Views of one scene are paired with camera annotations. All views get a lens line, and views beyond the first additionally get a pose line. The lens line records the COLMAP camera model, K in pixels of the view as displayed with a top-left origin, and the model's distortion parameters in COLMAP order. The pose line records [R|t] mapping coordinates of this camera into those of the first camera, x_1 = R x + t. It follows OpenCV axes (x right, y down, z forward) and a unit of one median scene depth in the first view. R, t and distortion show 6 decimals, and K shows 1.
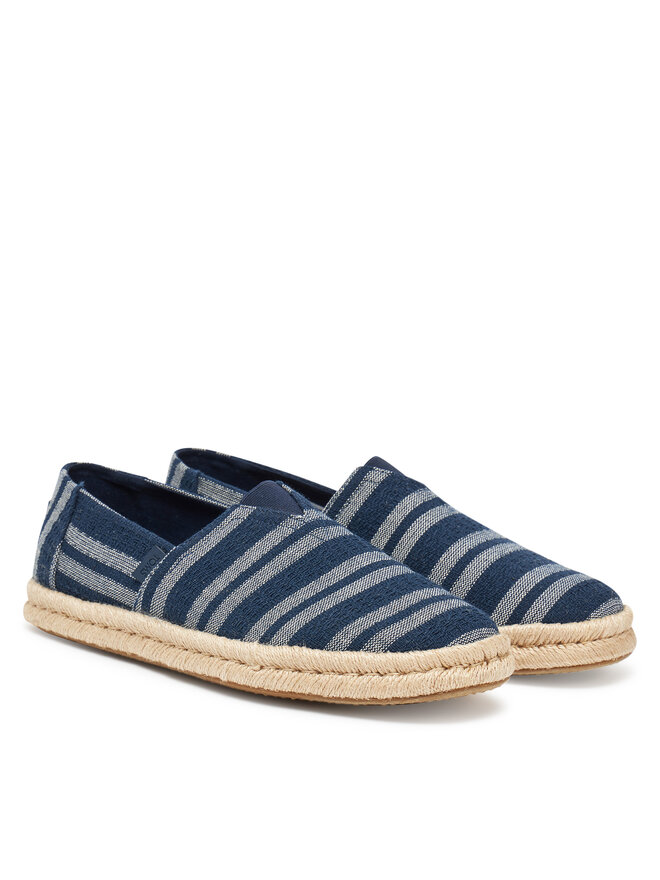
lens RADIAL K [[2588.3, 0, 330.0], [0, 2588.3, 440.0], [0, 0, 1]] dist [-0.006400, -0.028915]
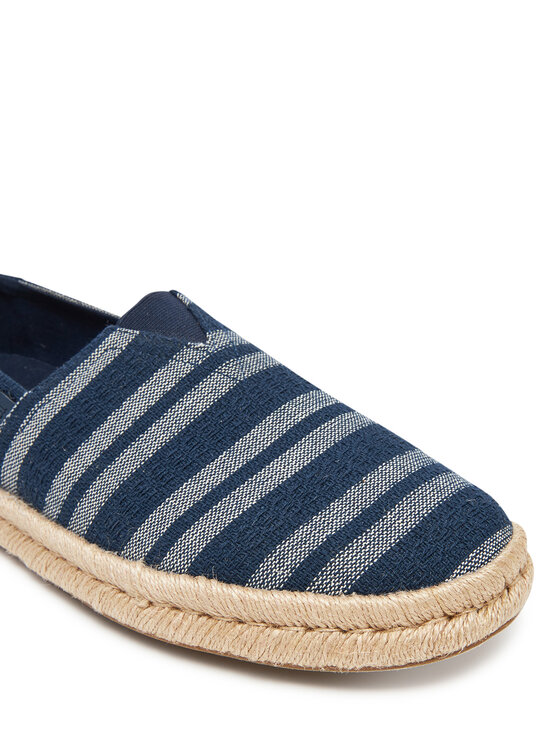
lens RADIAL K [[665.0, 0, 339.7], [0, 665.0, 373.4], [0, 0, 1]] dist [-0.004622, -0.007912]
pose [[0.991739, -0.060535, 0.113091, 0.004750], [0.030390, 0.967424, 0.251331, -0.006891], [-0.124621, -0.245818, 0.961272, 0.842275]]
